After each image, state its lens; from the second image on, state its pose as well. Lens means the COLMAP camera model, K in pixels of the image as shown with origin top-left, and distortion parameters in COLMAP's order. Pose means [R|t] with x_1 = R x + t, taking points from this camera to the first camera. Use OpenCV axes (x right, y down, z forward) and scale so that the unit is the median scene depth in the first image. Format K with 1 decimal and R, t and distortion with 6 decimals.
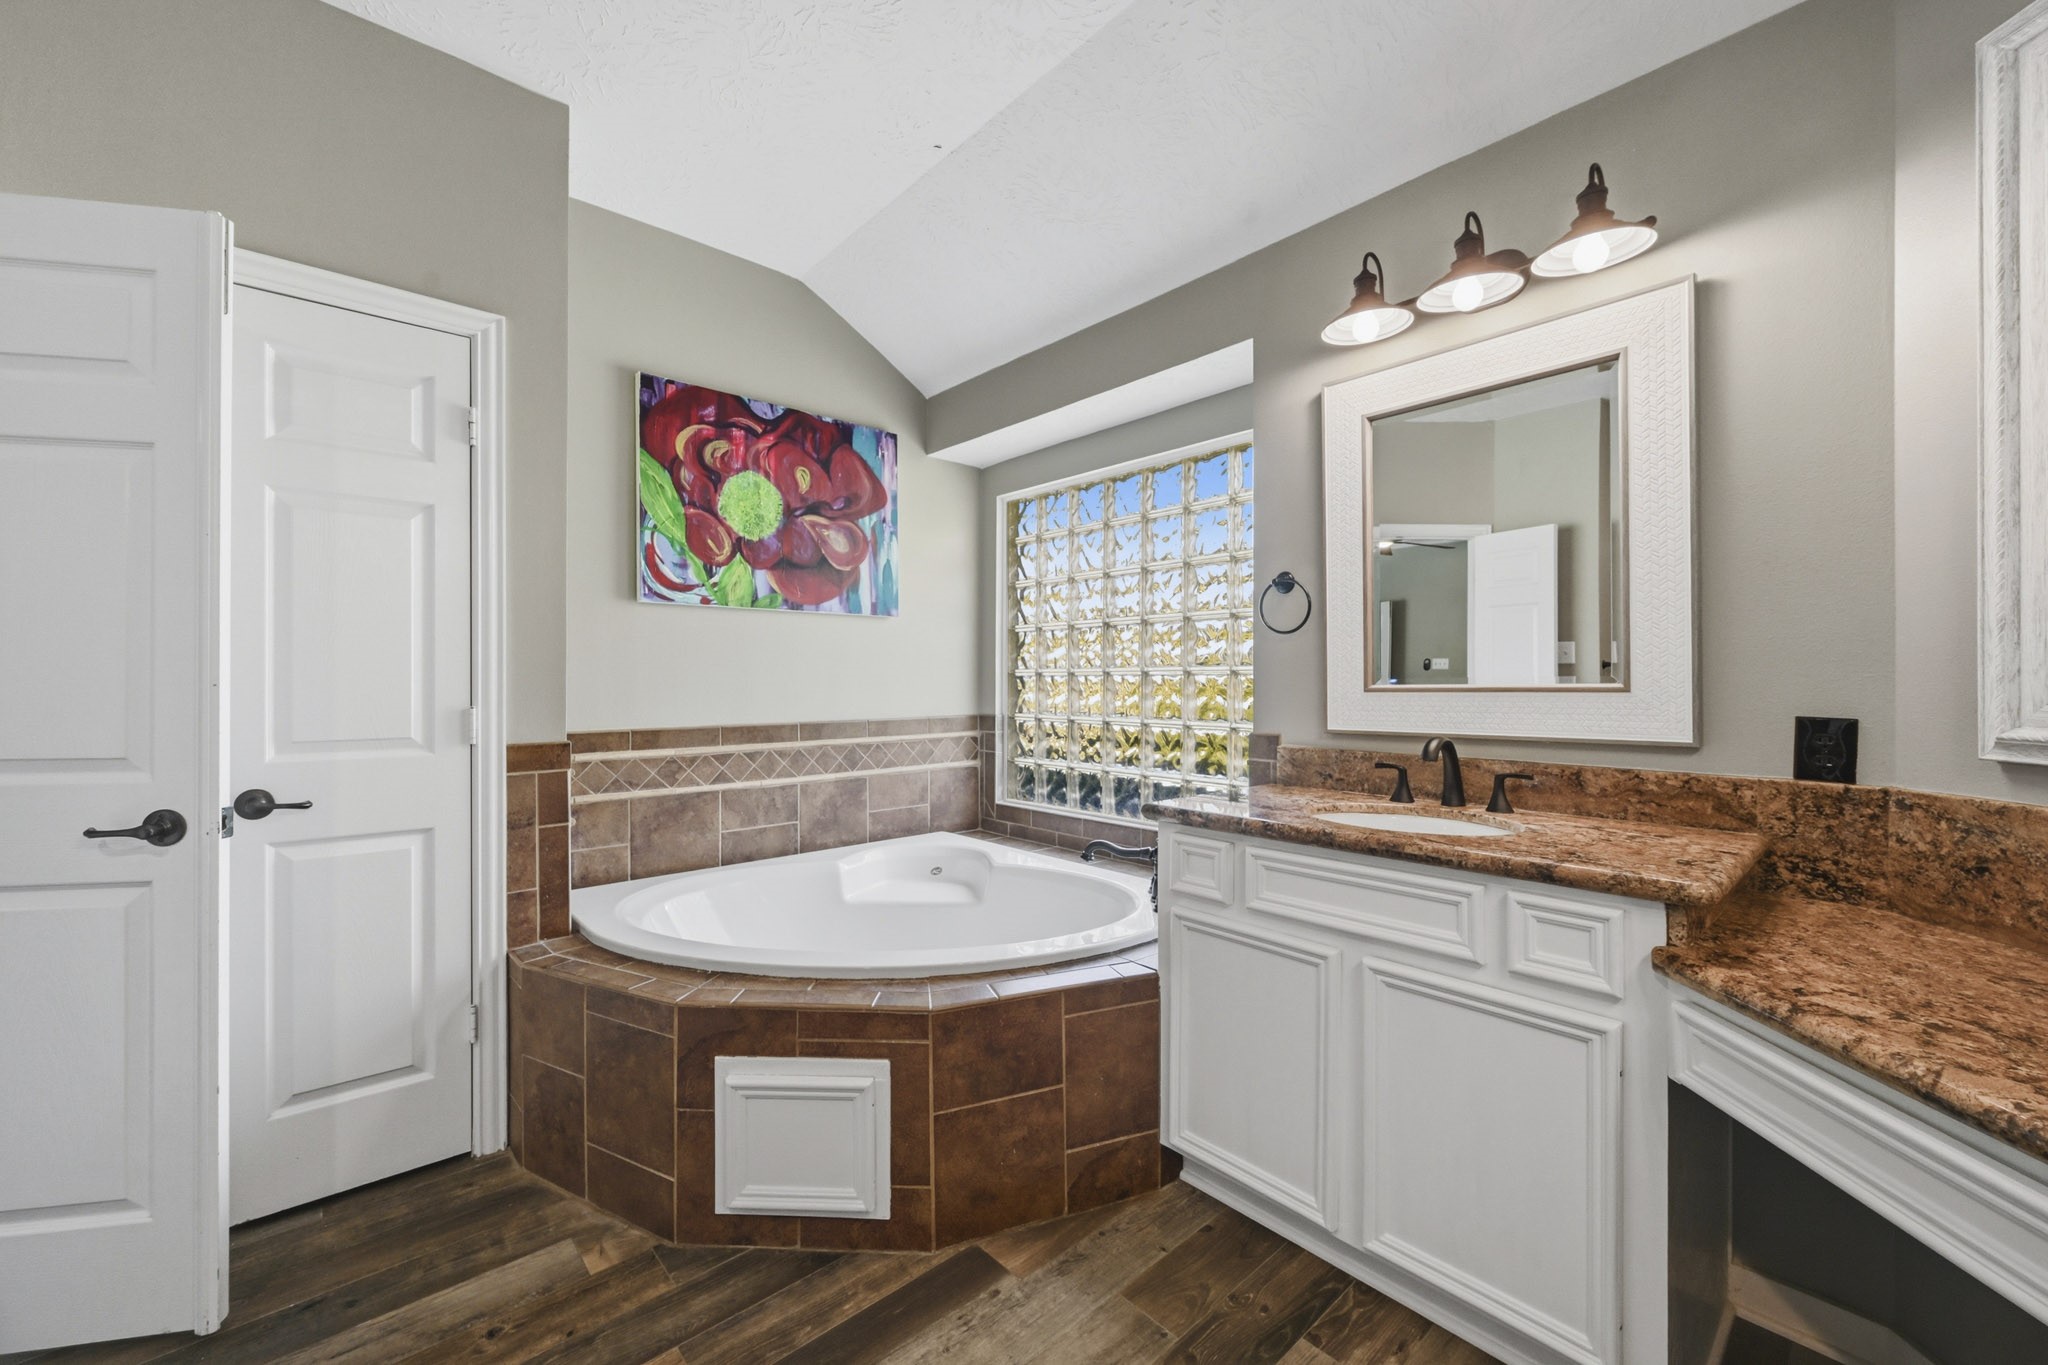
lens RADIAL K [[808.9, 0, 1028.1], [0, 808.9, 679.9], [0, 0, 1]] dist [-0.002331, 0.000102]
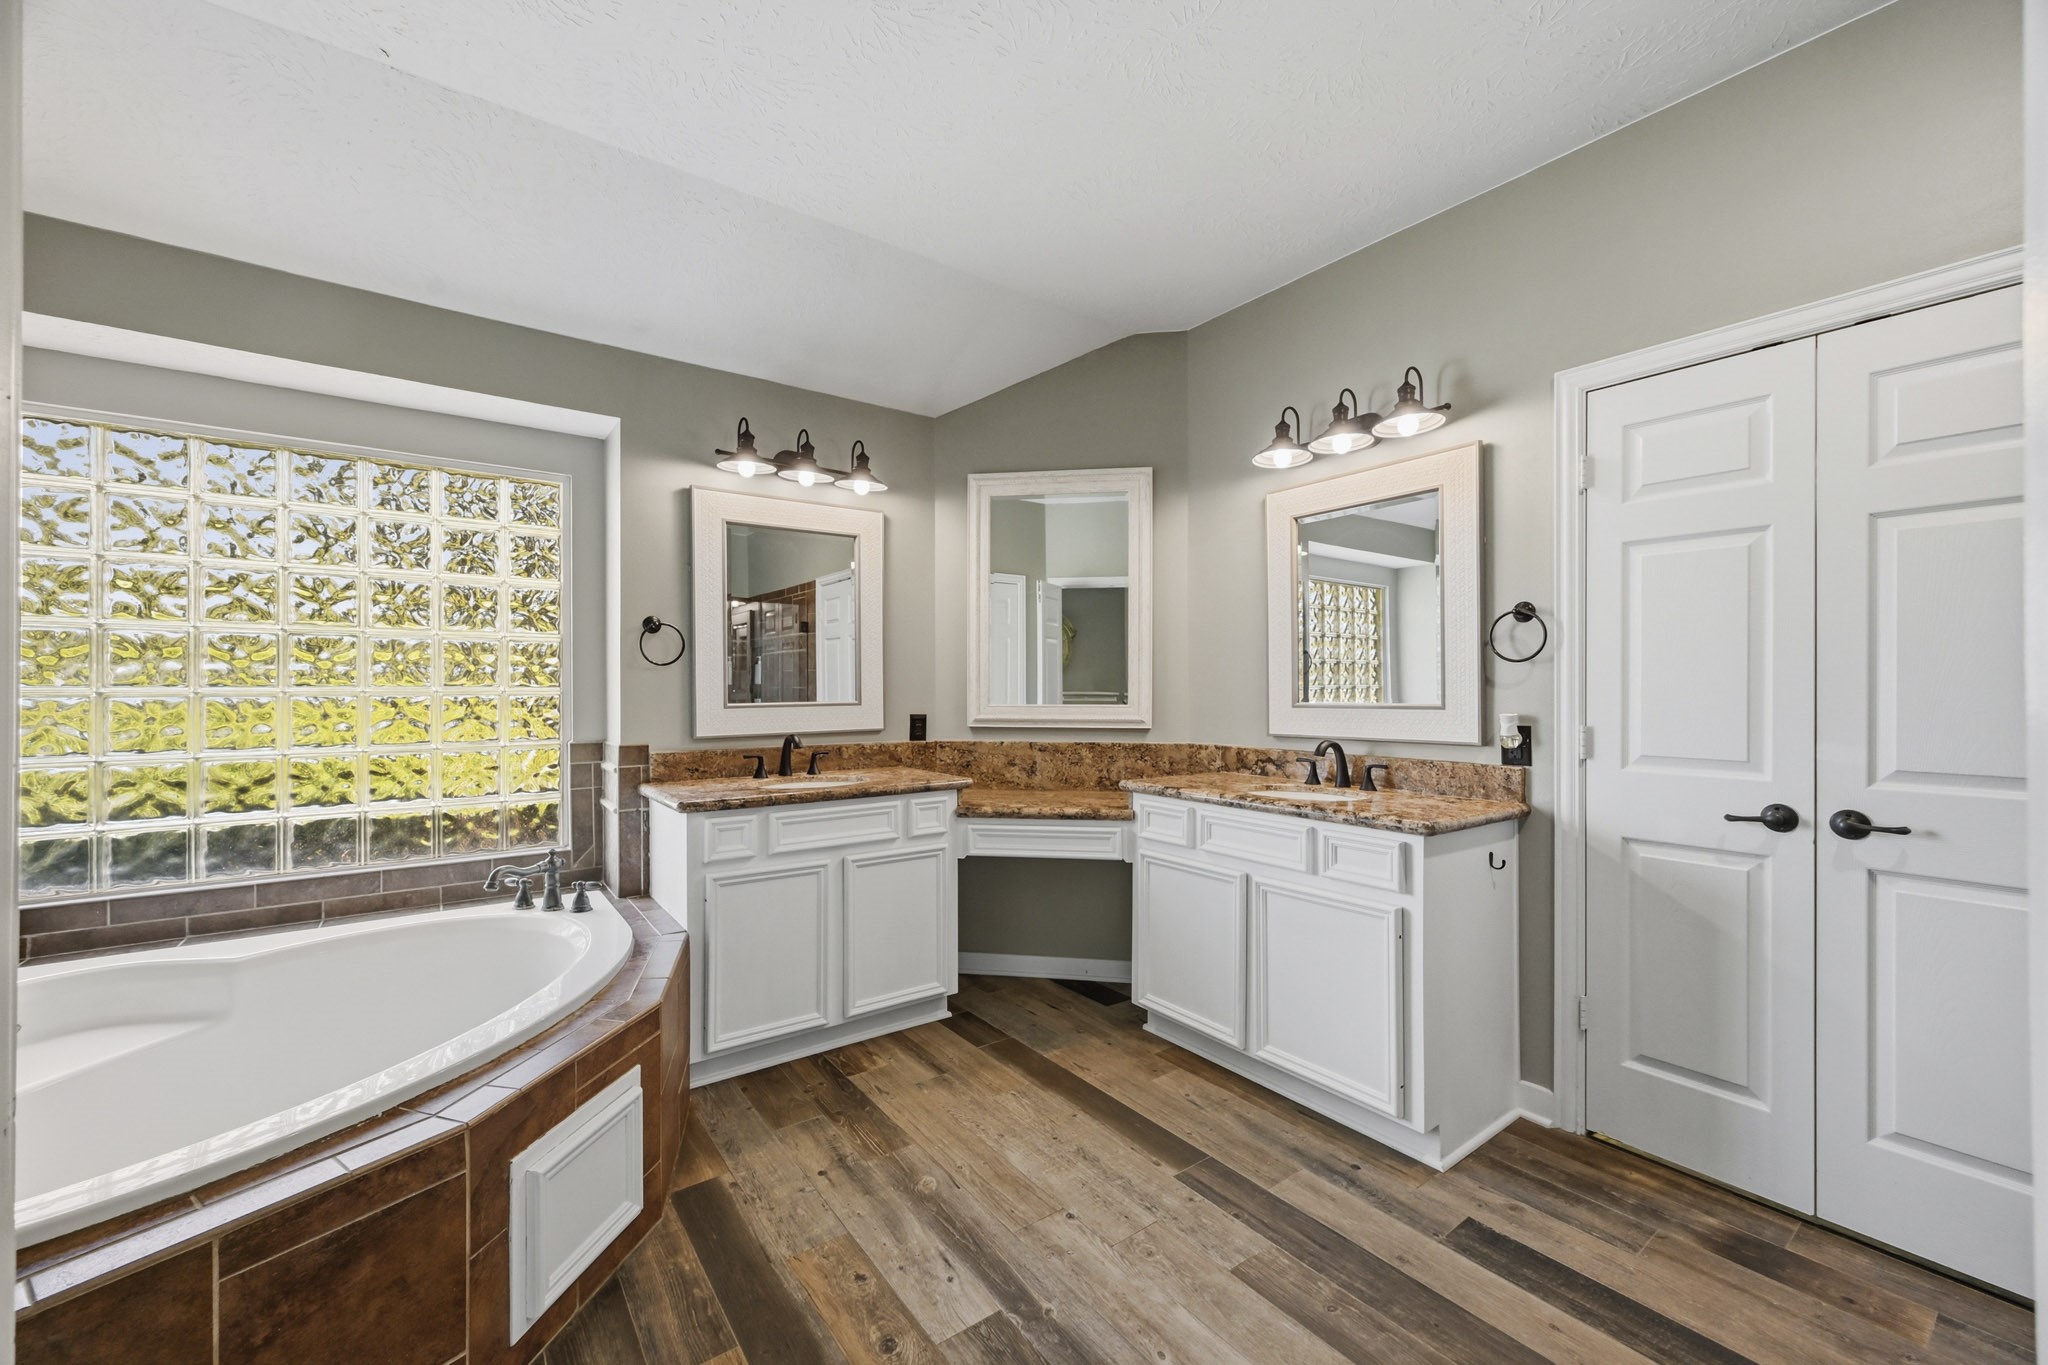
lens RADIAL K [[808.9, 0, 1018.9], [0, 808.9, 681.7], [0, 0, 1]] dist [-0.002331, 0.000102]
pose [[0.100338, 0.005037, 0.994941, -1.252841], [-0.002163, 0.999986, -0.004844, -0.035776], [-0.994951, -0.001666, 0.100348, 0.410761]]
